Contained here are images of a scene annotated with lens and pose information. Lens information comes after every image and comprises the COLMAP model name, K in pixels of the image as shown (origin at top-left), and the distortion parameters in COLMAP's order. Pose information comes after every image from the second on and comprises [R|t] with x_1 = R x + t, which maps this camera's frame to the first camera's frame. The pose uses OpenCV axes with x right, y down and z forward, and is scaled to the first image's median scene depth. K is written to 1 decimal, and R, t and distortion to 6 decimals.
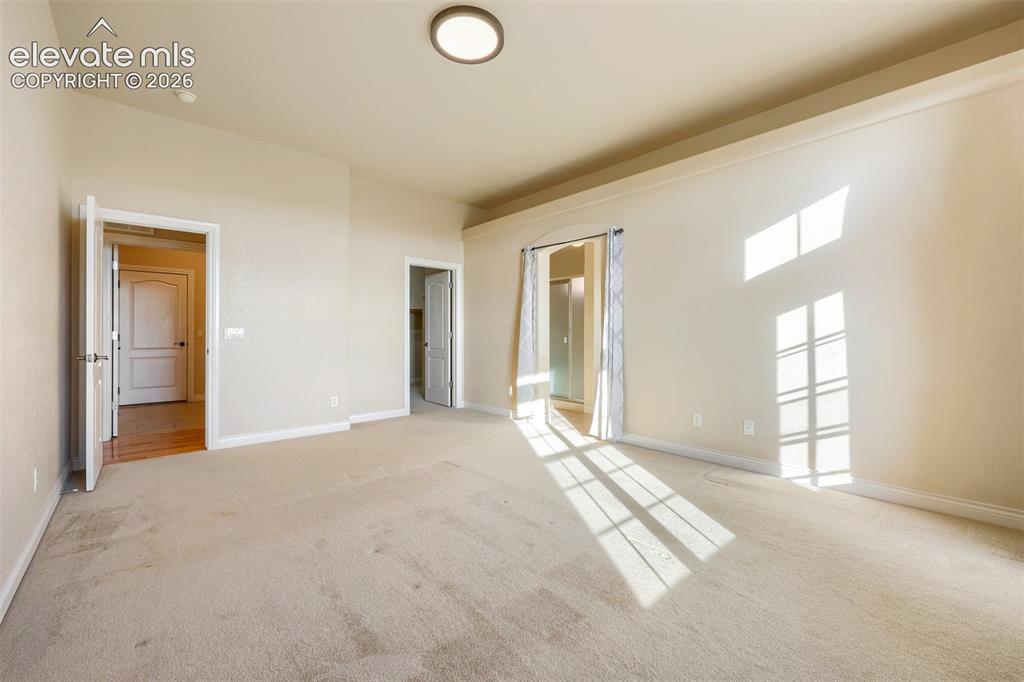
lens RADIAL K [[412.2, 0, 510.4], [0, 412.2, 336.4], [0, 0, 1]] dist [-0.001920, -0.000235]
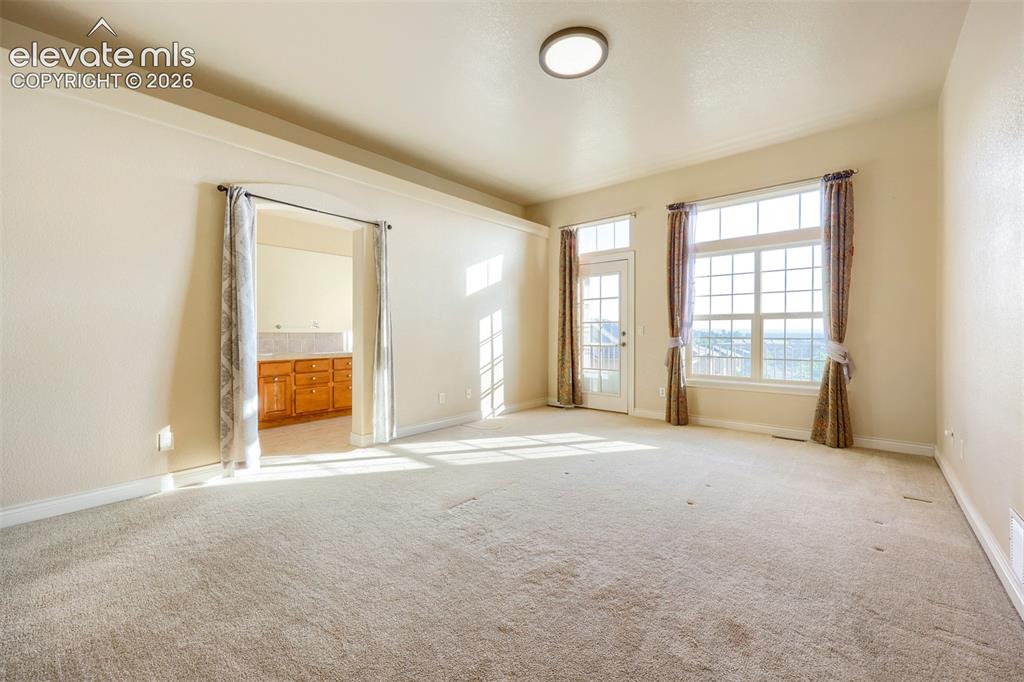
lens RADIAL K [[412.2, 0, 509.6], [0, 412.2, 336.6], [0, 0, 1]] dist [-0.001920, -0.000235]
pose [[-0.117585, -0.014285, 0.992960, -1.018684], [0.001214, 0.999894, 0.014529, -0.010243], [-0.993062, 0.002914, -0.117555, 1.123031]]
